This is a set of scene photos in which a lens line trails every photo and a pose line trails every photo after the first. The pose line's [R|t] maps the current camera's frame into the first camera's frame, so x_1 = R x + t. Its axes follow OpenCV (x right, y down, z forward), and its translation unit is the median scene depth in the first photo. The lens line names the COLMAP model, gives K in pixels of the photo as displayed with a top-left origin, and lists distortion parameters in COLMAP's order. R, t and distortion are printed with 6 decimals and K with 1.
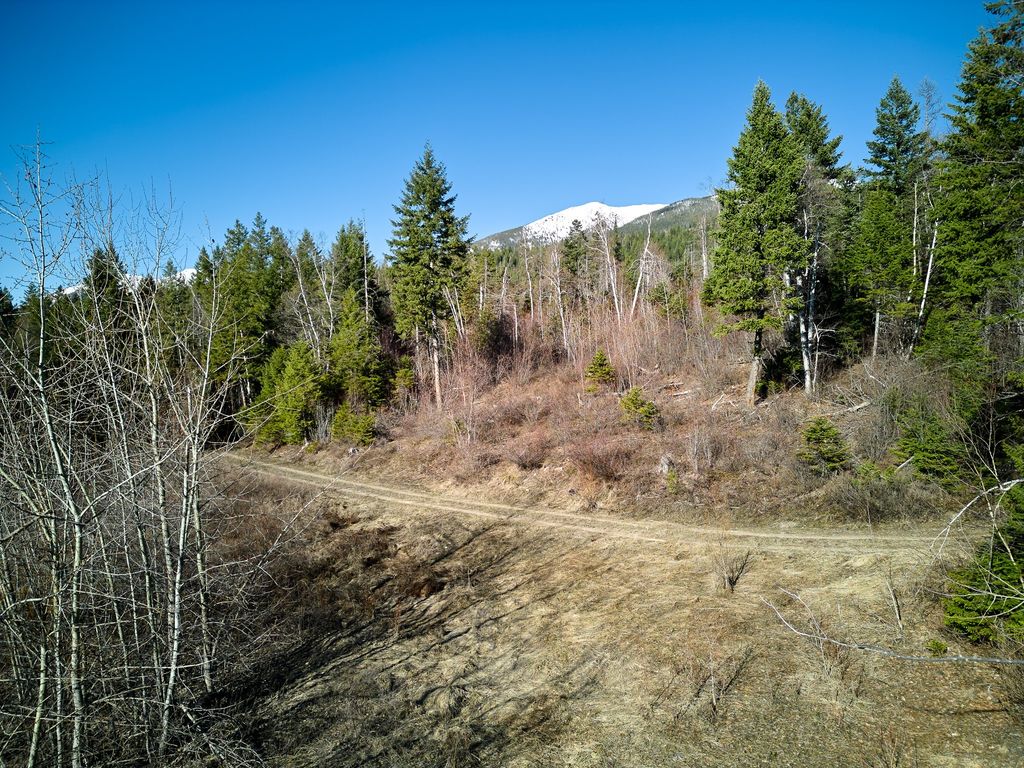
lens RADIAL K [[759.0, 0, 512.0], [0, 759.0, 384.0], [0, 0, 1]] dist [0.063997, -0.060853]
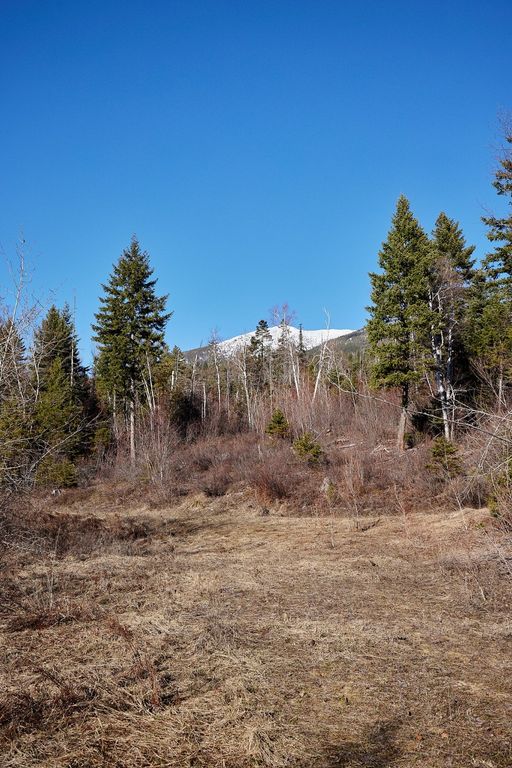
lens RADIAL K [[830.8, 0, 256.0], [0, 830.8, 384.0], [0, 0, 1]] dist [-0.020526, -0.005329]
pose [[0.996843, 0.033155, 0.072140, -0.008745], [-0.019771, 0.983672, -0.178881, 0.137624], [-0.076893, 0.176890, 0.981222, -0.233409]]
